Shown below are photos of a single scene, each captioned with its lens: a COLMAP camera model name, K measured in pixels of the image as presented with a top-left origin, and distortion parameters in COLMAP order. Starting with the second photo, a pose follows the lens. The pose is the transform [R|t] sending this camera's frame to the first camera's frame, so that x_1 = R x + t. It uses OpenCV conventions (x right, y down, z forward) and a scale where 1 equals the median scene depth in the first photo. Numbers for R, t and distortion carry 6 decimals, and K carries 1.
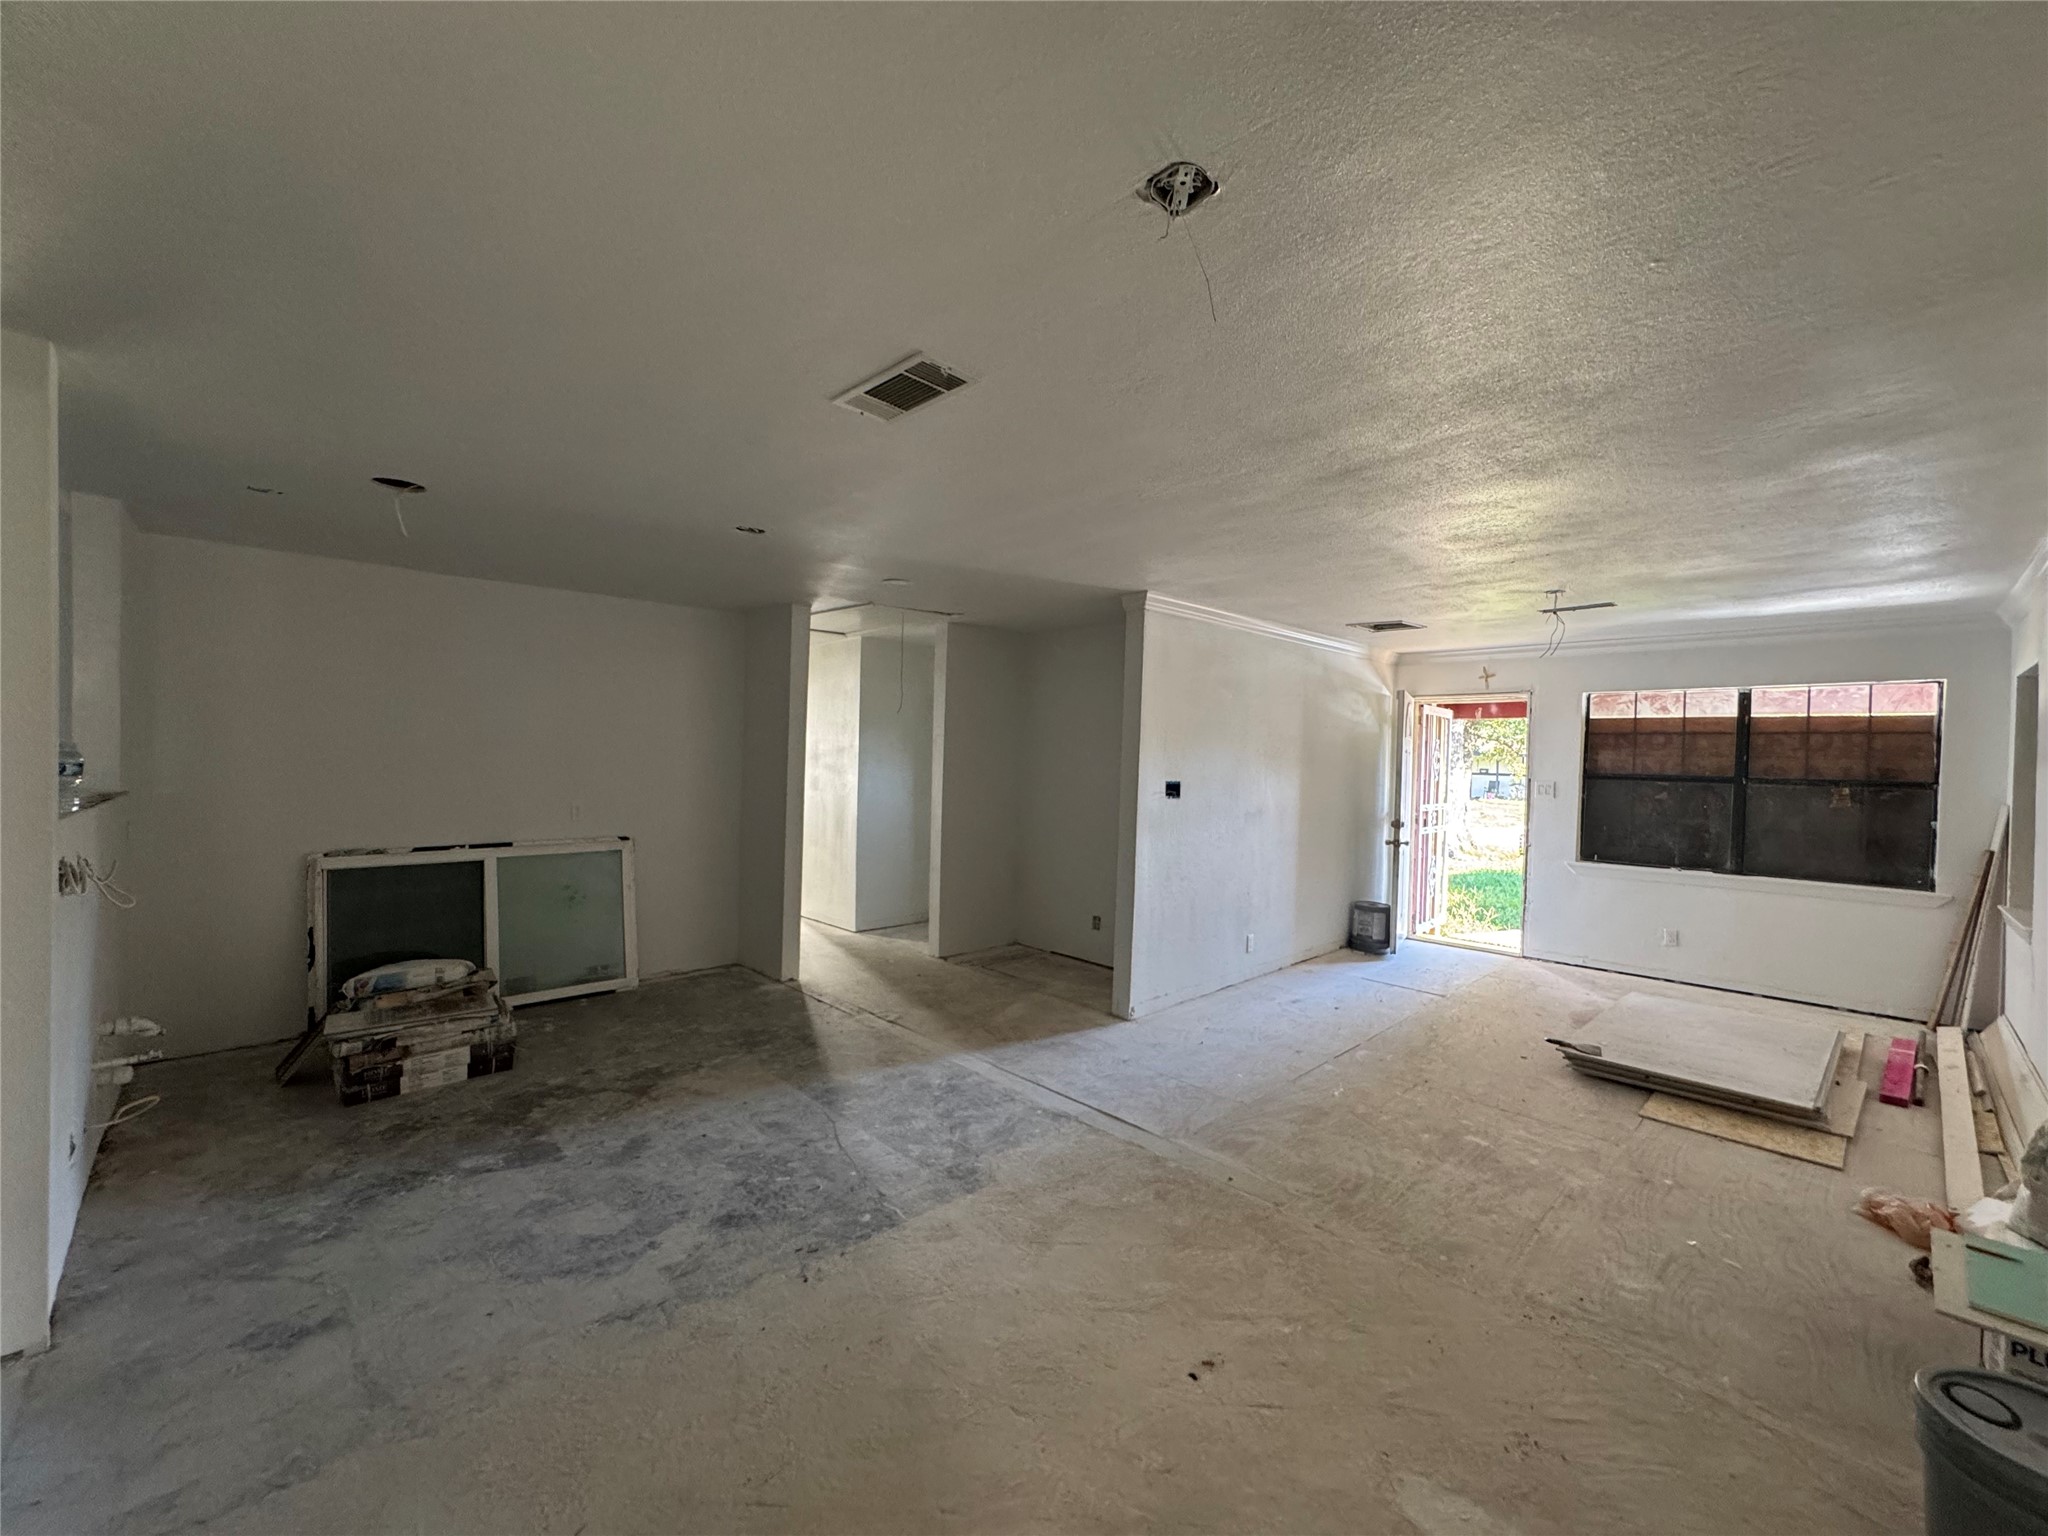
lens RADIAL K [[819.7, 0, 1022.6], [0, 819.7, 767.8], [0, 0, 1]] dist [-0.003859, 0.001204]
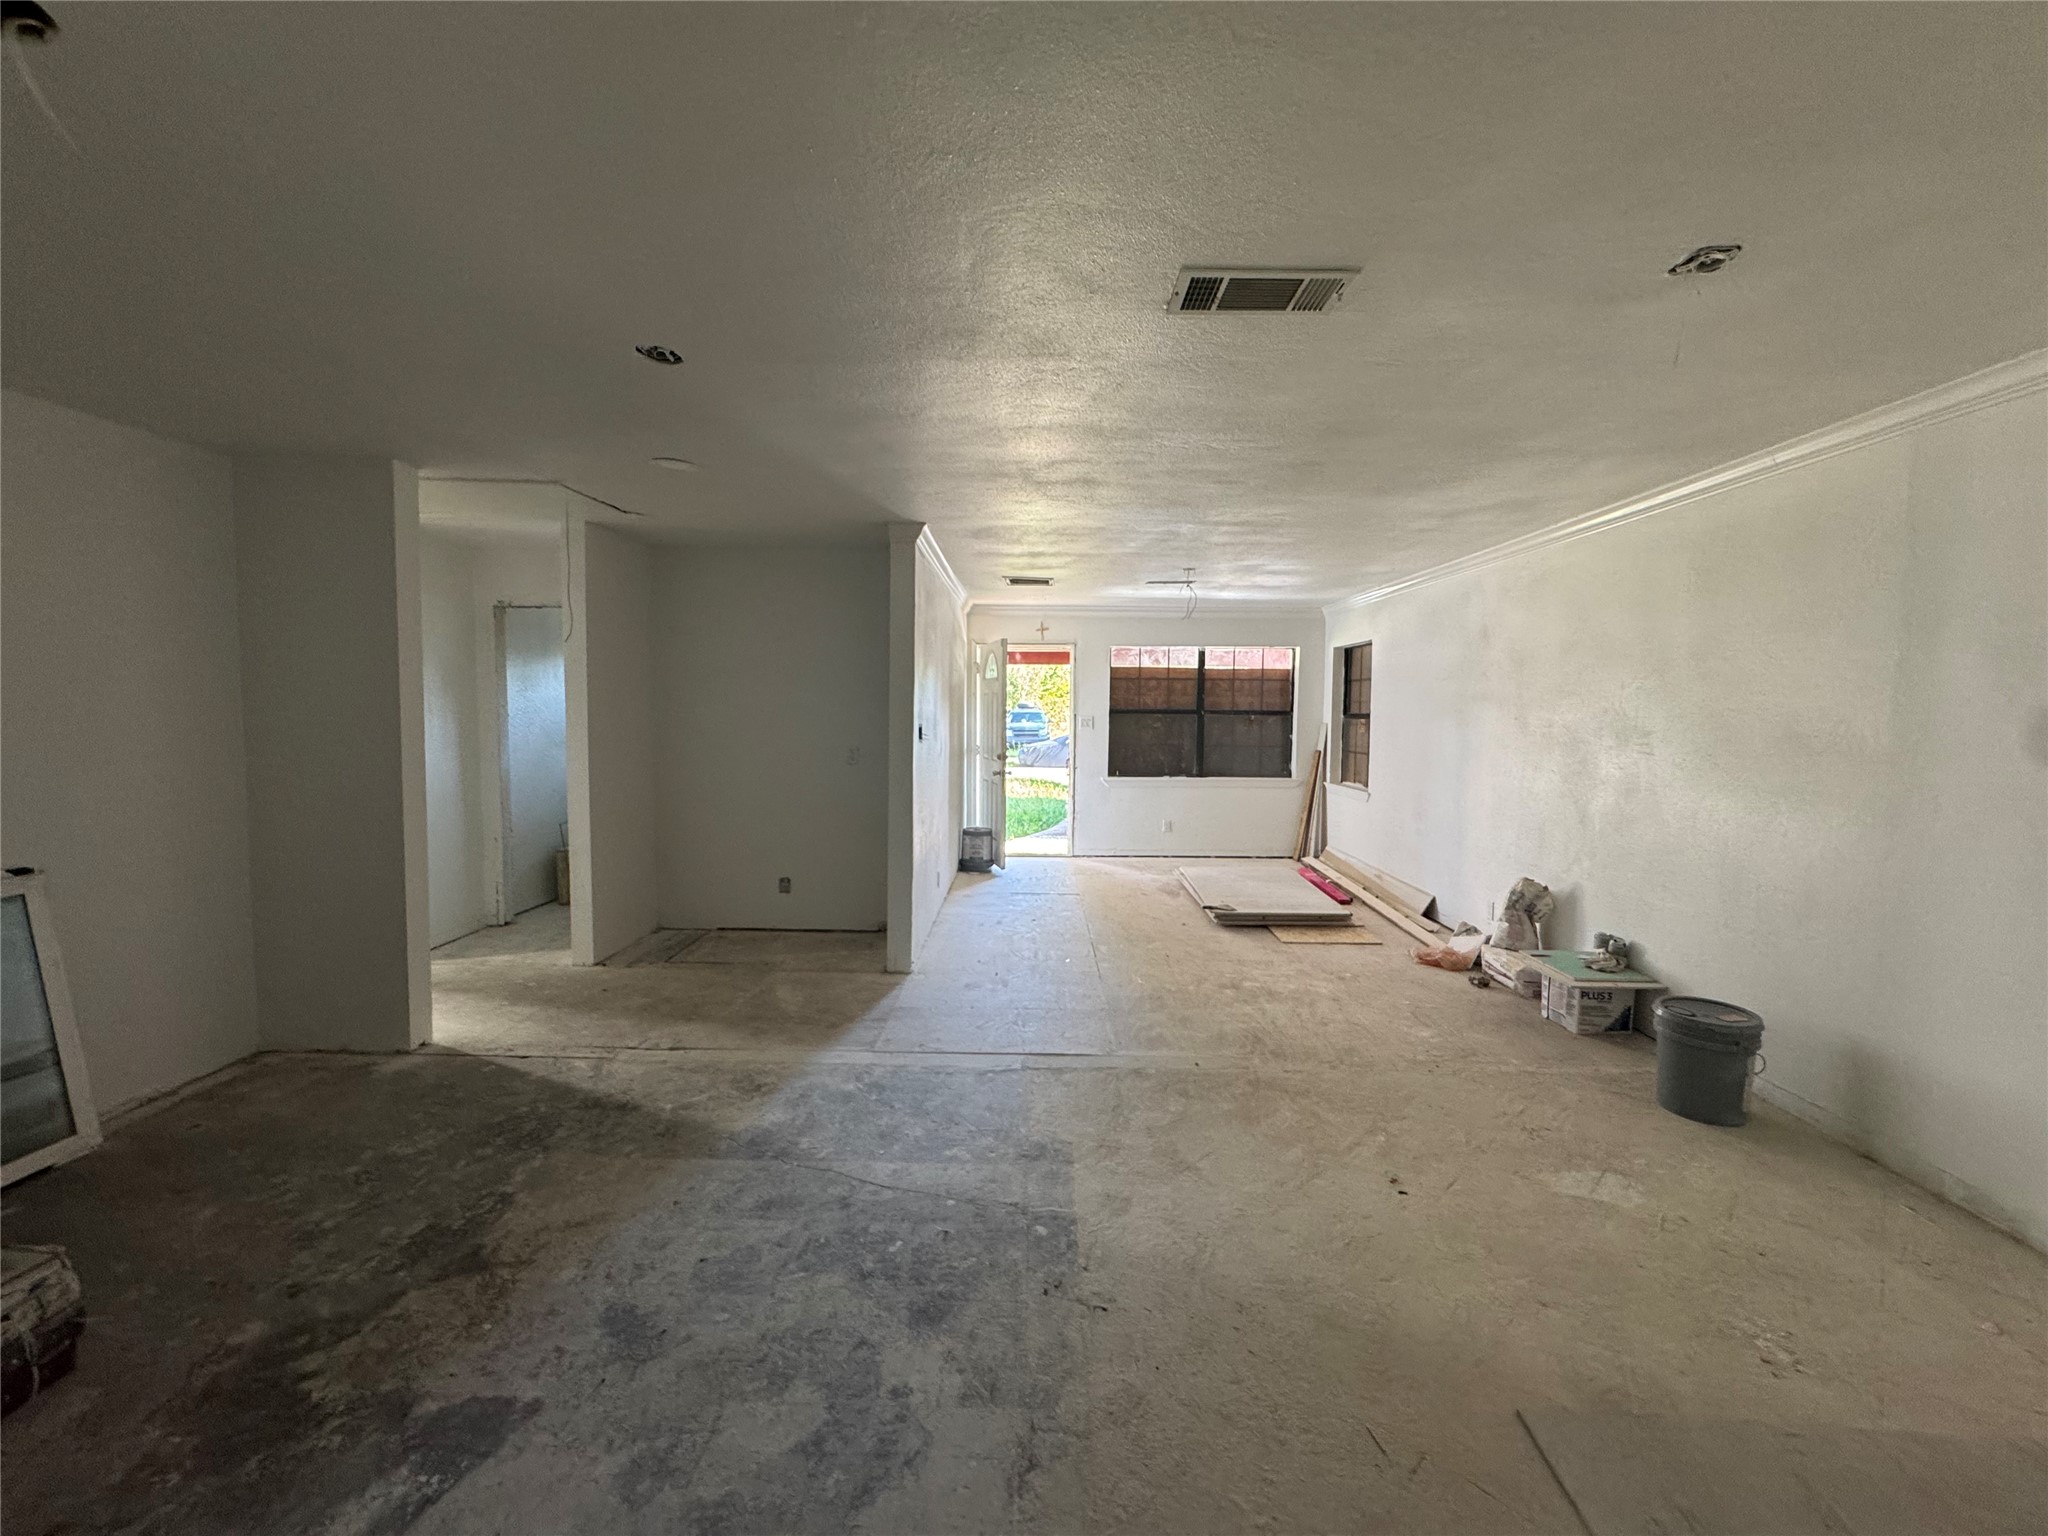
lens RADIAL K [[819.7, 0, 1022.6], [0, 819.7, 767.8], [0, 0, 1]] dist [-0.003859, 0.001204]
pose [[0.706270, -0.067768, 0.704691, -0.442803], [0.017060, 0.996748, 0.078757, -0.007080], [-0.707737, -0.043602, 0.705130, 0.234473]]
